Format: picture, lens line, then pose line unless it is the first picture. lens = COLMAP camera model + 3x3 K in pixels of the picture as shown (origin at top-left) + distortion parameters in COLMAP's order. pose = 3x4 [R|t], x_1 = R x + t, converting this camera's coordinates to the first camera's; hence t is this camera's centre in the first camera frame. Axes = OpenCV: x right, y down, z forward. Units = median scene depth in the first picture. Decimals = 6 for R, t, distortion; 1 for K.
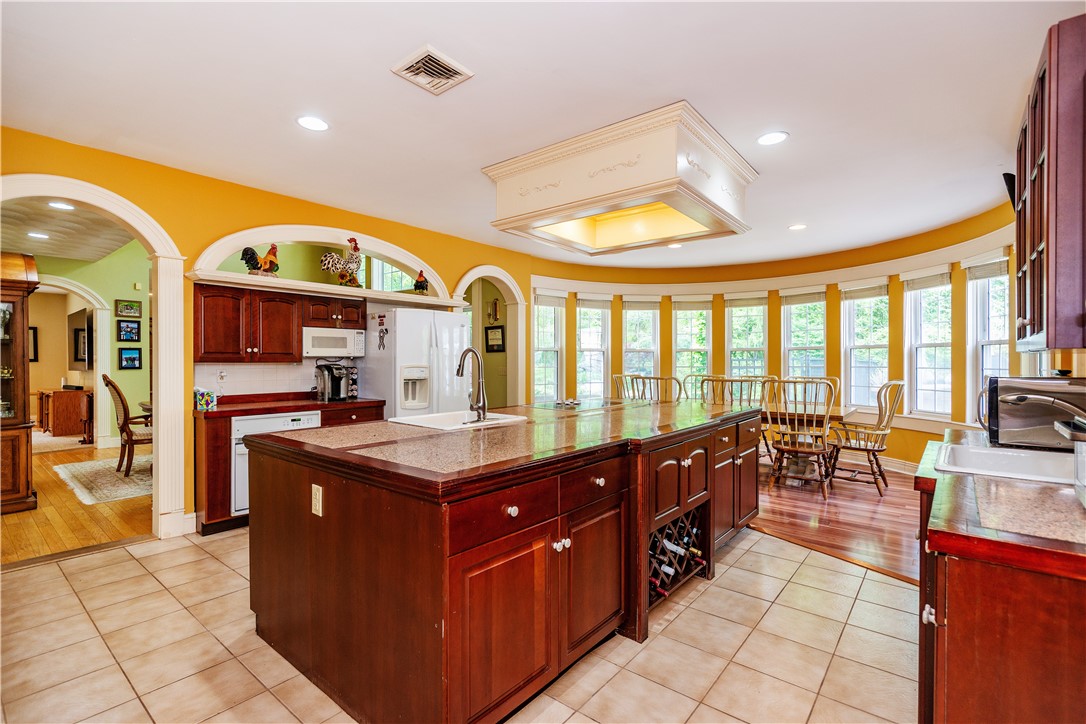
lens RADIAL K [[500.8, 0, 540.9], [0, 500.8, 363.3], [0, 0, 1]] dist [-0.000887, -0.000371]
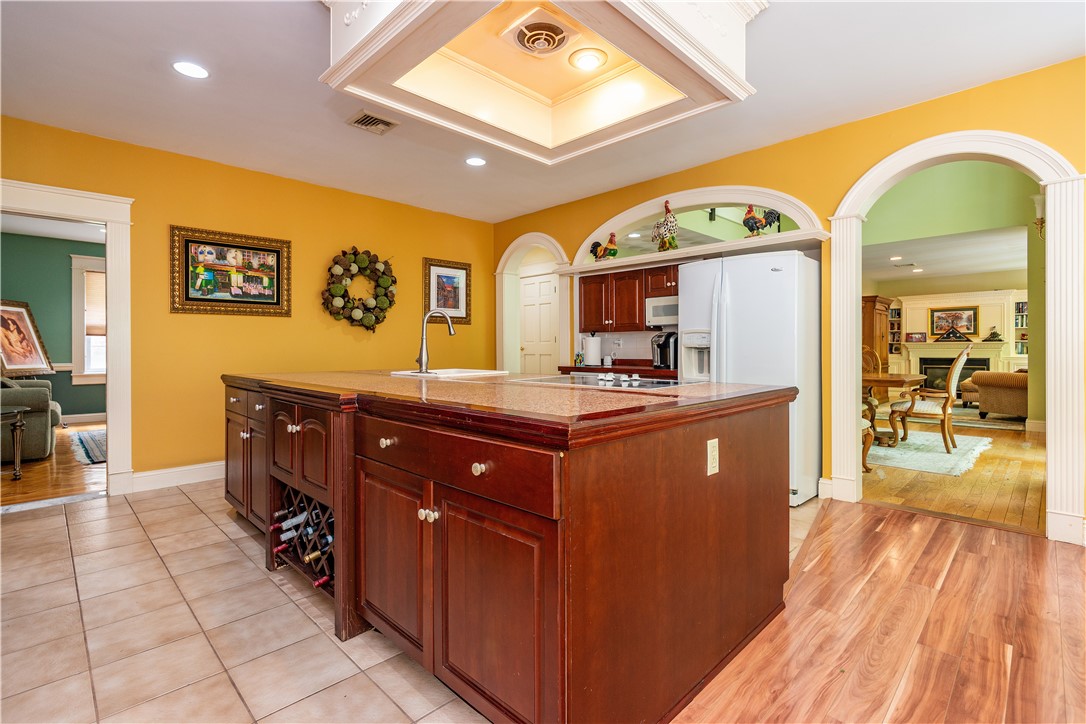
lens RADIAL K [[500.8, 0, 540.9], [0, 500.8, 355.2], [0, 0, 1]] dist [-0.000887, -0.000371]
pose [[-0.103470, 0.014527, -0.994527, 0.628439], [0.001947, 0.999894, 0.014403, 0.034482], [0.994631, -0.000446, -0.103487, 0.872081]]
